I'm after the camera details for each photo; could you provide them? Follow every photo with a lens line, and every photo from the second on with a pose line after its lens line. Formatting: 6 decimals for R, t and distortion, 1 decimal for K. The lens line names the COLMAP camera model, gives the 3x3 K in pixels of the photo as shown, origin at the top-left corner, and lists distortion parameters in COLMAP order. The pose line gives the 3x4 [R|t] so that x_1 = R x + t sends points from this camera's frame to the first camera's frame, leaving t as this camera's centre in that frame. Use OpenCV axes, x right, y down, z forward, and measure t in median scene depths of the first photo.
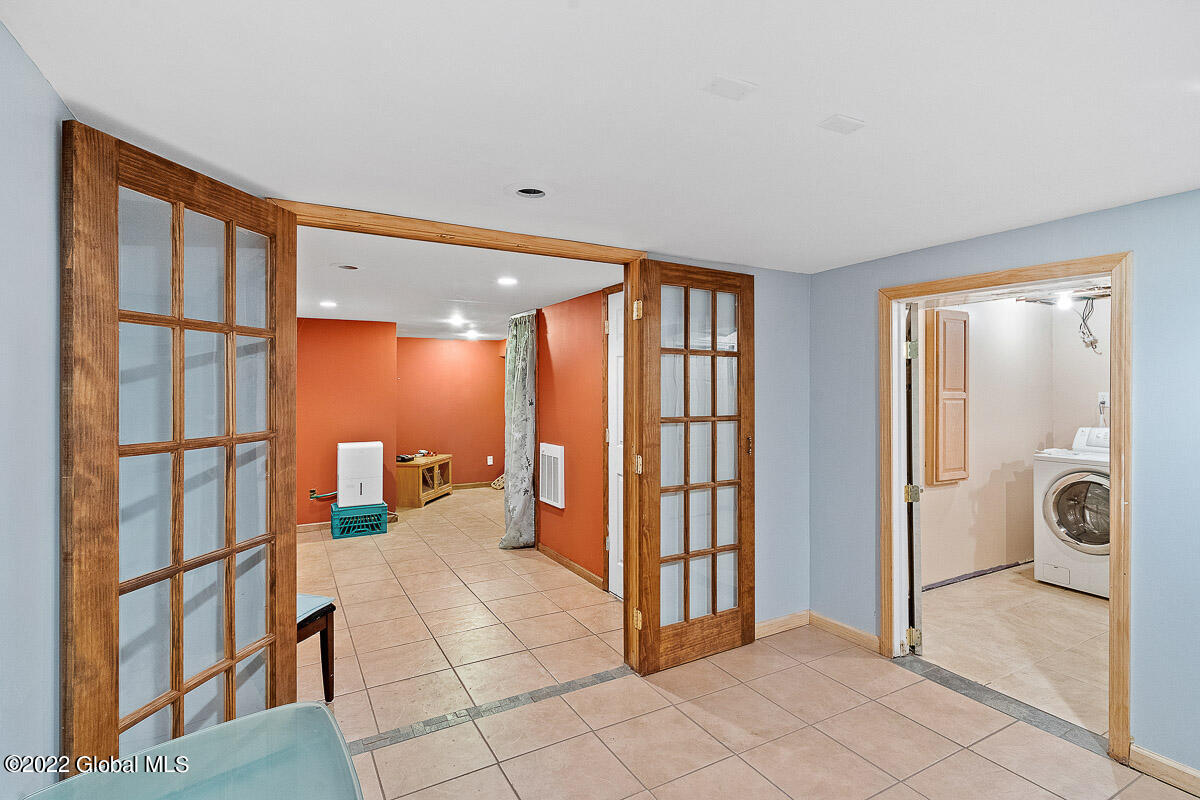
lens RADIAL K [[578.0, 0, 602.3], [0, 578.0, 396.3], [0, 0, 1]] dist [0.000545, -0.000003]
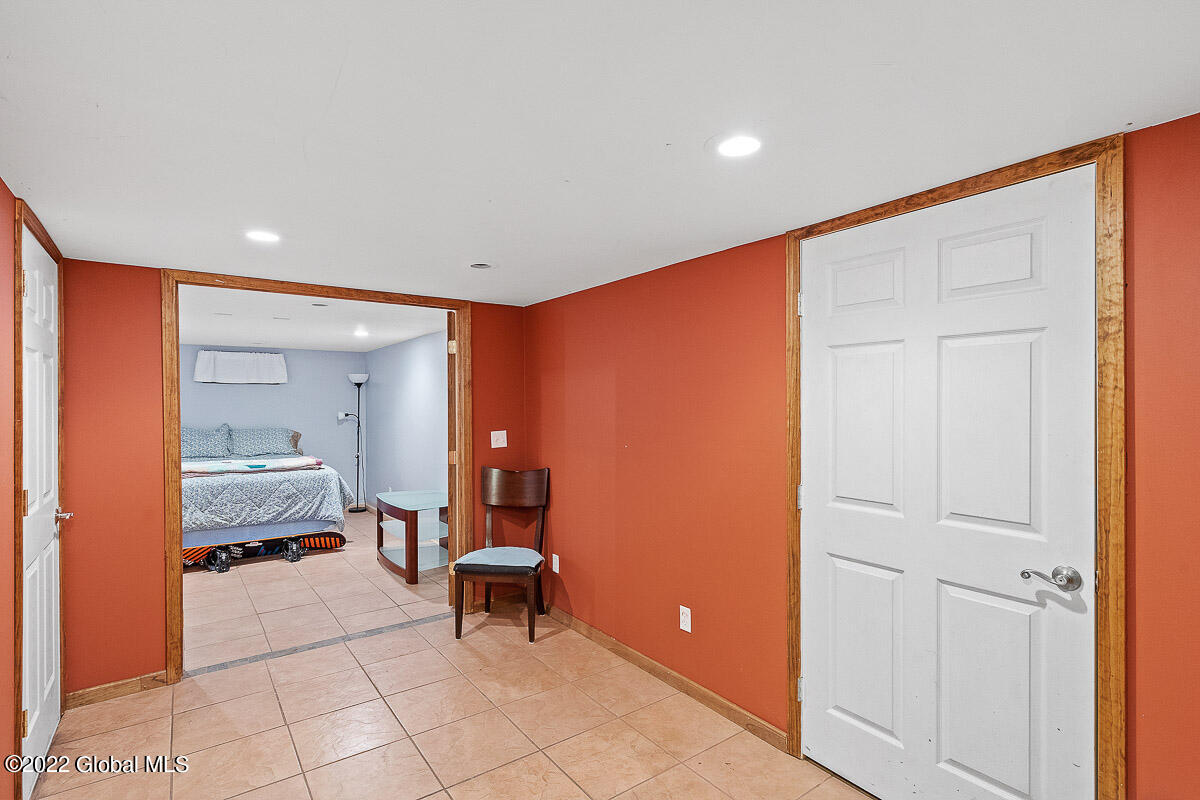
lens RADIAL K [[578.0, 0, 604.1], [0, 578.0, 404.5], [0, 0, 1]] dist [0.000545, -0.000003]
pose [[-0.991384, 0.005002, -0.130895, -0.545087], [0.004653, 0.999985, 0.002972, -0.014427], [0.130908, 0.002338, -0.991392, 2.035295]]
